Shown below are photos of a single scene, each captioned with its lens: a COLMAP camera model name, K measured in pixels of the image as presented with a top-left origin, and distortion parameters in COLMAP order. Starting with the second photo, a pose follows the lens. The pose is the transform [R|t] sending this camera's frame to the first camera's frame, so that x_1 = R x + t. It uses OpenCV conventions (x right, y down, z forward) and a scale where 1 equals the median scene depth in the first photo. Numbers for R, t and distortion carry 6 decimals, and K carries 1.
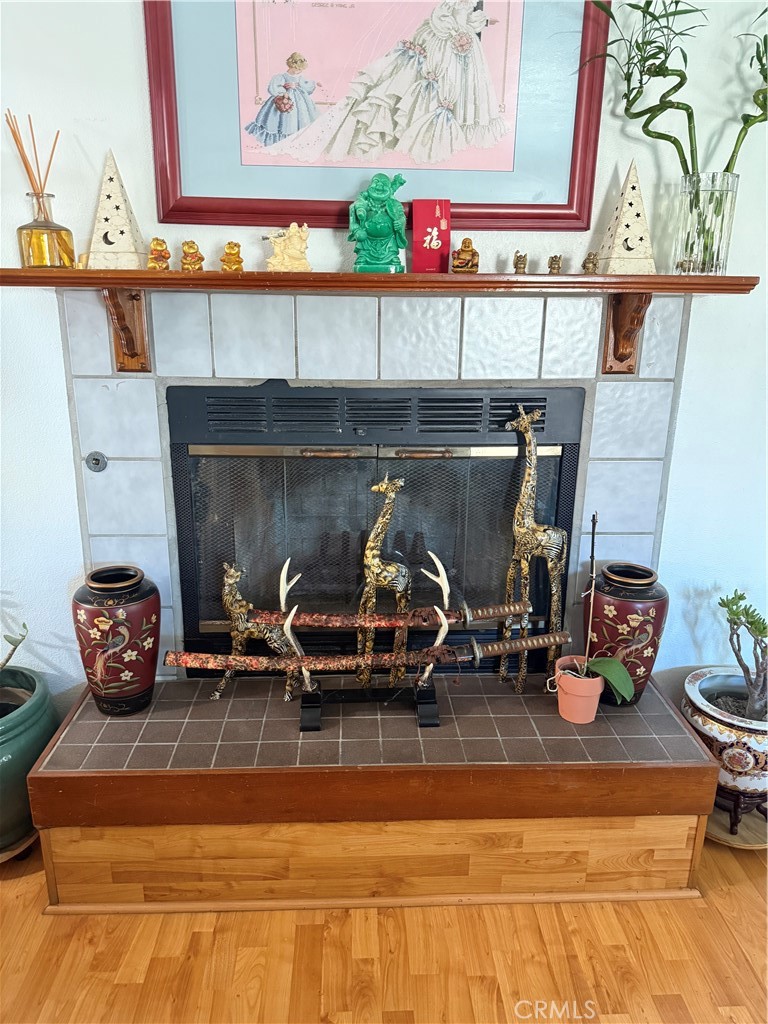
lens RADIAL K [[723.6, 0, 385.0], [0, 723.6, 511.6], [0, 0, 1]] dist [0.010276, -0.014578]
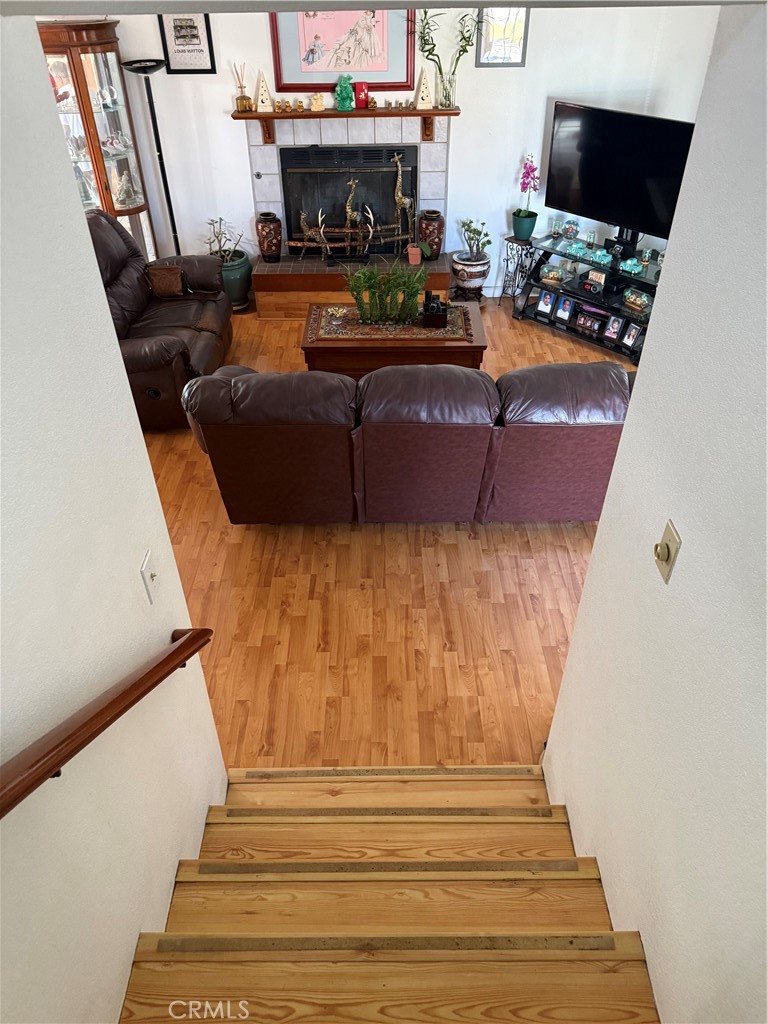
lens RADIAL K [[723.6, 0, 383.6], [0, 723.6, 518.9], [0, 0, 1]] dist [0.010276, -0.014578]
pose [[0.999227, 0.004628, -0.039029, 0.267909], [0.011065, 0.919750, 0.392349, 0.072471], [0.037712, -0.392478, 0.918988, -2.424631]]
